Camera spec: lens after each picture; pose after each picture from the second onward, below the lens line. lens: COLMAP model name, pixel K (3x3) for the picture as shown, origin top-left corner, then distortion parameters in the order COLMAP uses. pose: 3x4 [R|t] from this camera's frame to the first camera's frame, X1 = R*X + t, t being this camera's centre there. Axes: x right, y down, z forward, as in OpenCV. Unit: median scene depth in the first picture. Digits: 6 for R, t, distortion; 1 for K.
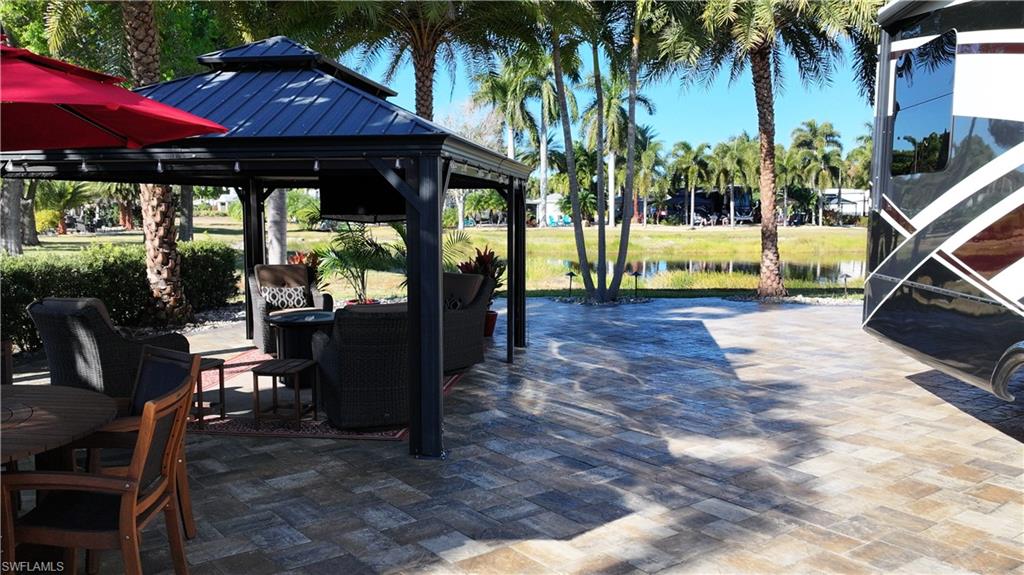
lens RADIAL K [[843.6, 0, 514.0], [0, 843.6, 298.7], [0, 0, 1]] dist [0.013197, -0.018929]
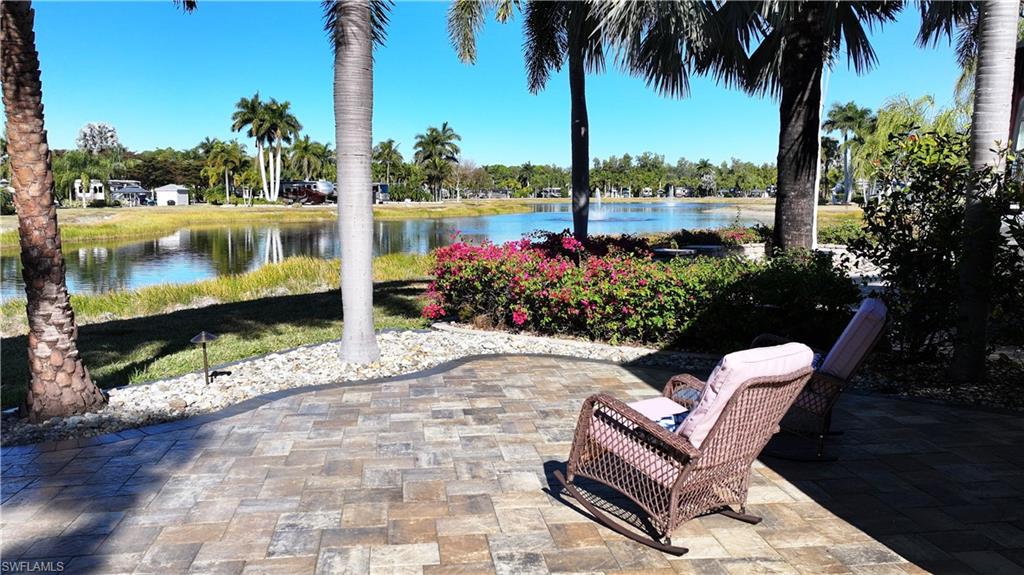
lens RADIAL K [[843.6, 0, 514.5], [0, 843.6, 294.7], [0, 0, 1]] dist [0.013197, -0.018929]
pose [[0.494040, -0.105097, 0.863064, 0.073638], [0.096819, 0.993143, 0.065516, -0.089676], [-0.864032, 0.051194, 0.500828, 0.794002]]
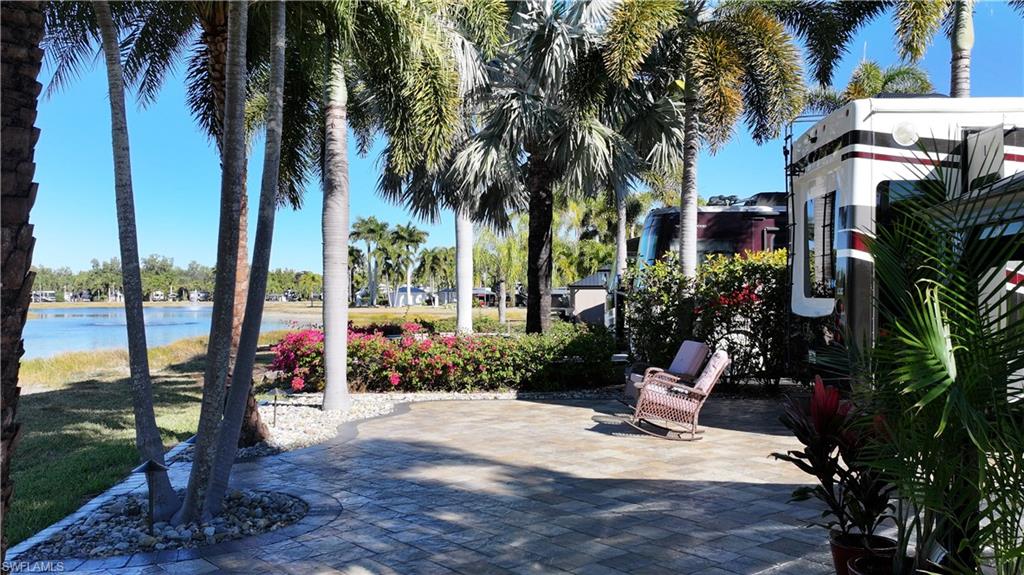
lens RADIAL K [[843.6, 0, 510.6], [0, 843.6, 288.0], [0, 0, 1]] dist [0.013197, -0.018929]
pose [[-0.045029, 0.010063, 0.998935, -0.422711], [0.109800, 0.993941, -0.005064, -0.117101], [-0.992933, 0.109455, -0.045861, 1.118251]]
